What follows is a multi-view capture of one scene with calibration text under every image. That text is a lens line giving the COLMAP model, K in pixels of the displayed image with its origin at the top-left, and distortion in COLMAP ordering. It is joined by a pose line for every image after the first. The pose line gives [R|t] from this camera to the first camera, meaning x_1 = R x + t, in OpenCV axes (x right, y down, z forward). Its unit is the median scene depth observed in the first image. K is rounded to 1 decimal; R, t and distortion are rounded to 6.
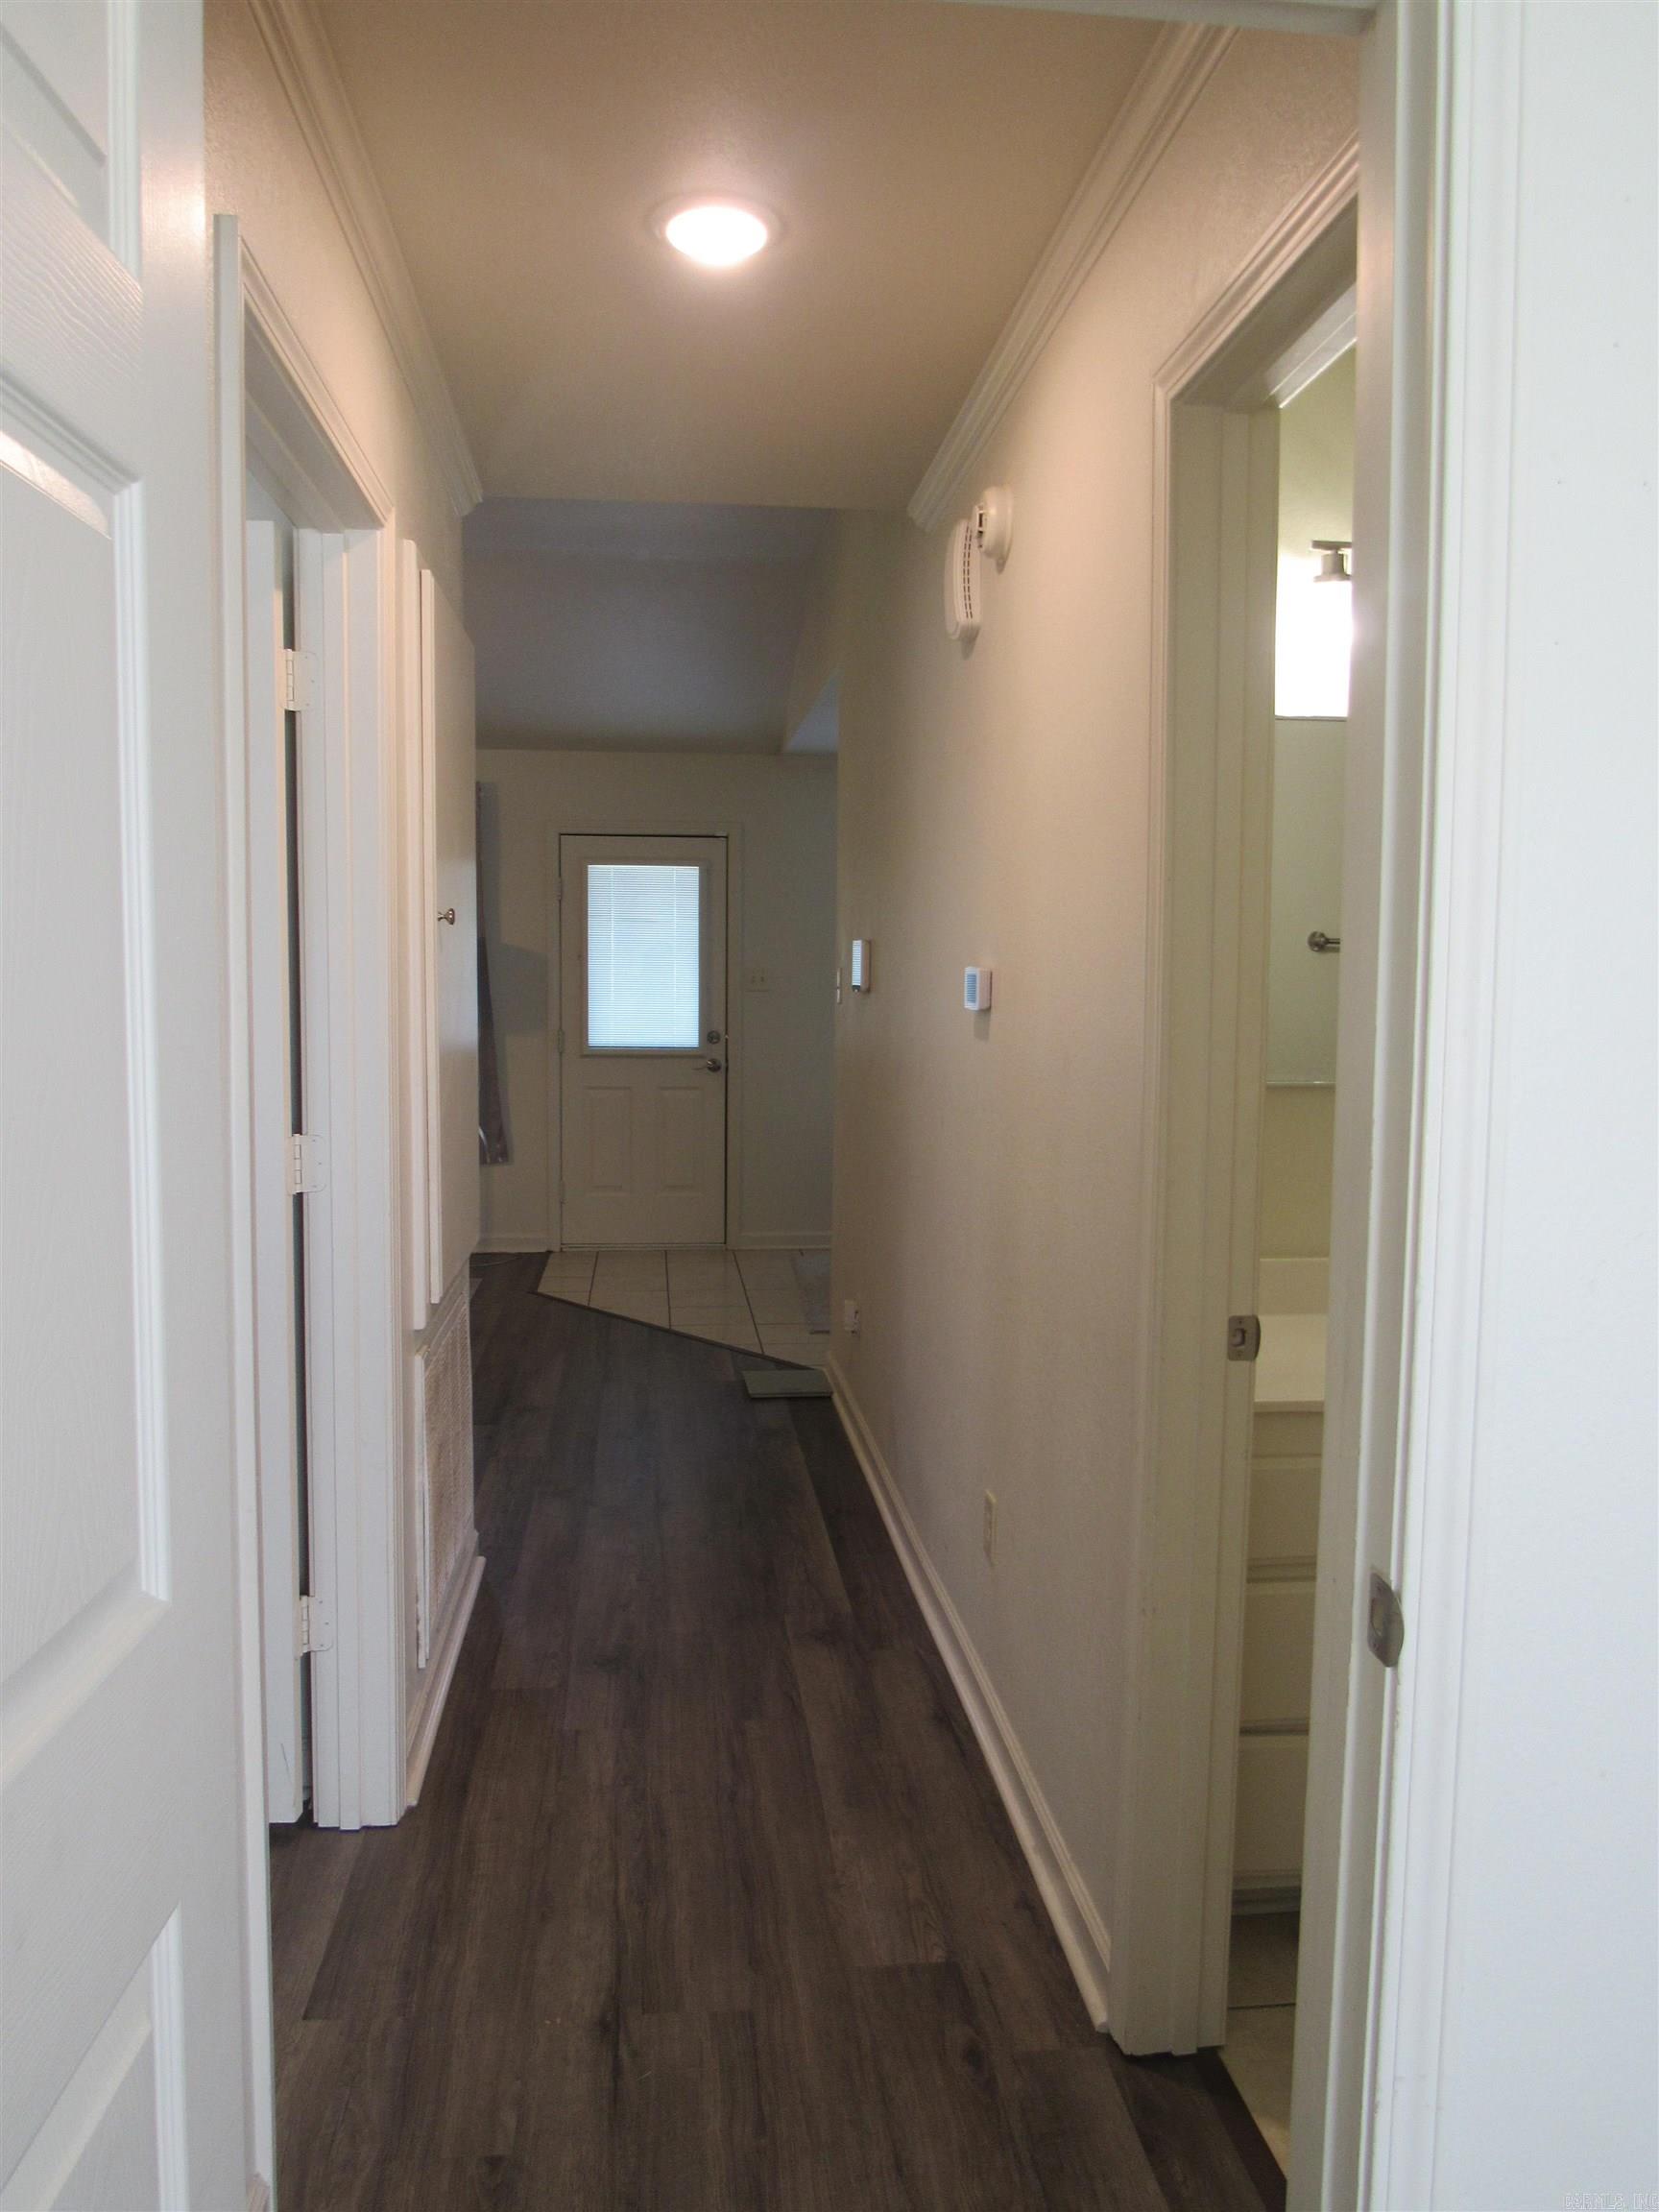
lens RADIAL K [[1598.2, 0, 829.5], [0, 1598.2, 1106.0], [0, 0, 1]] dist [-0.068739, 0.042878]
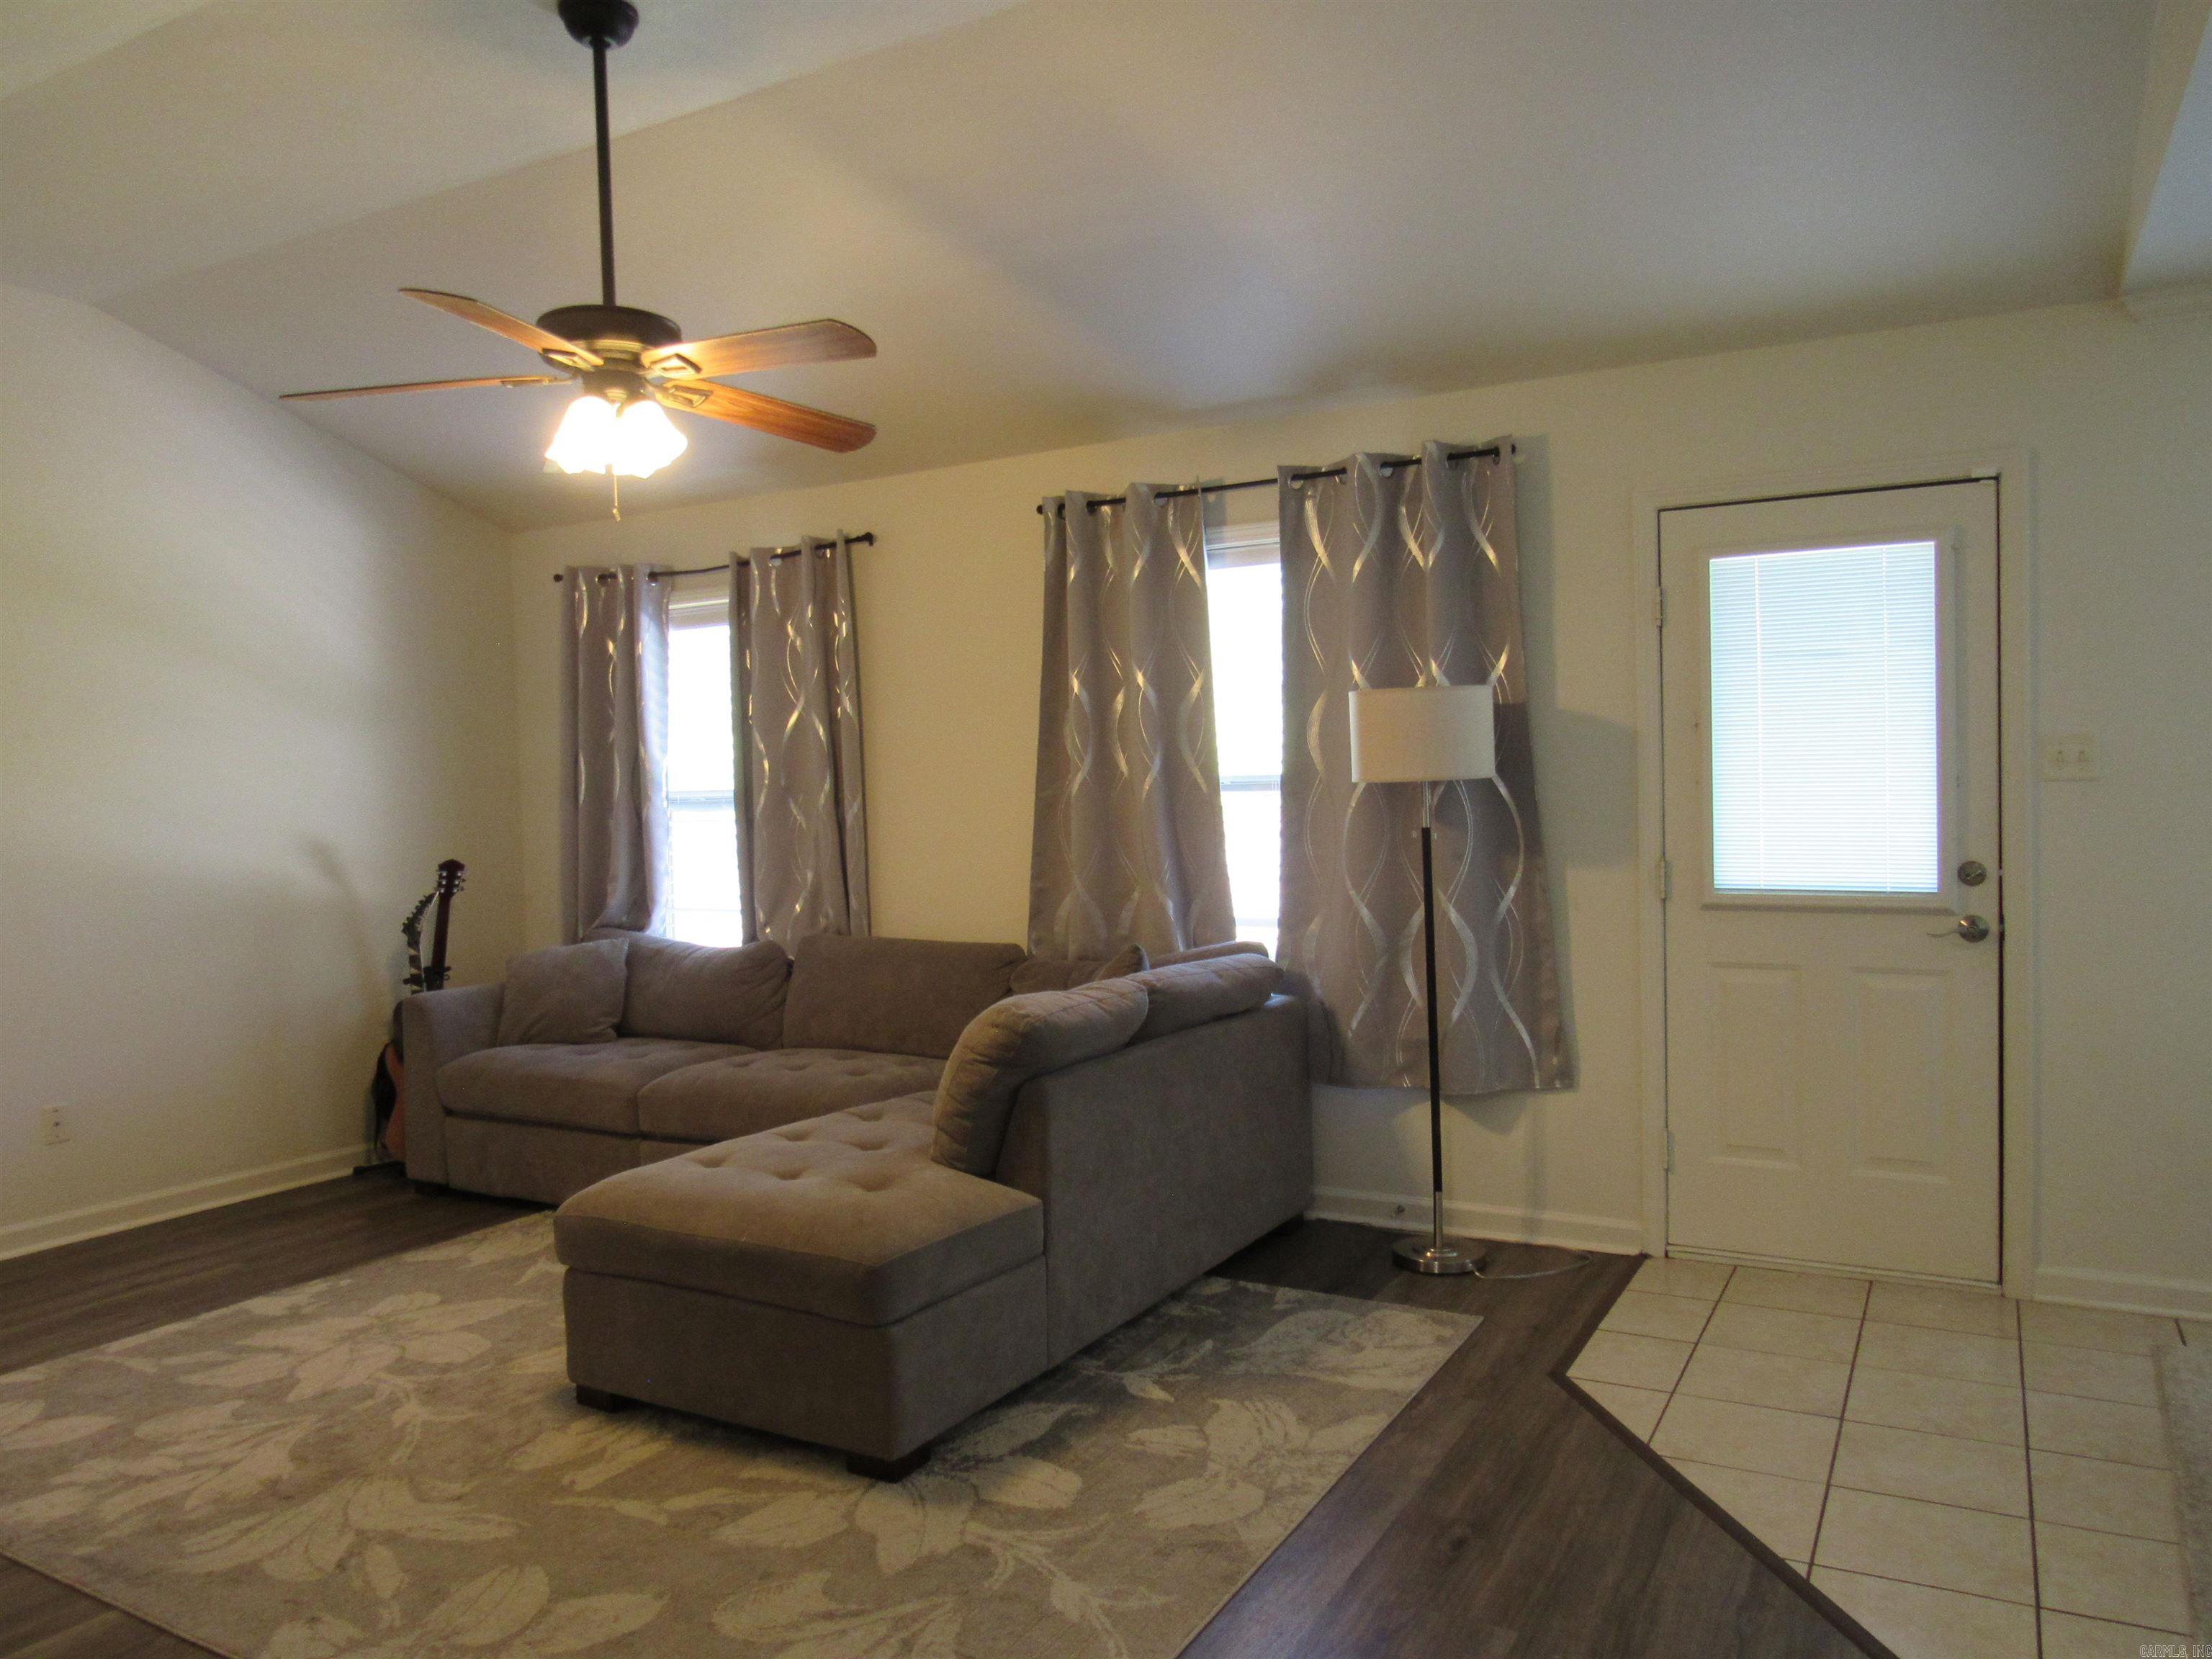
lens RADIAL K [[1590.6, 0, 1106.0], [0, 1590.6, 829.5], [0, 0, 1]] dist [-0.022359, 0.007418]
pose [[0.828061, -0.010557, -0.560538, -0.018673], [-0.014898, 0.999055, -0.040824, -0.032511], [0.560440, 0.042156, 0.827122, 0.431461]]
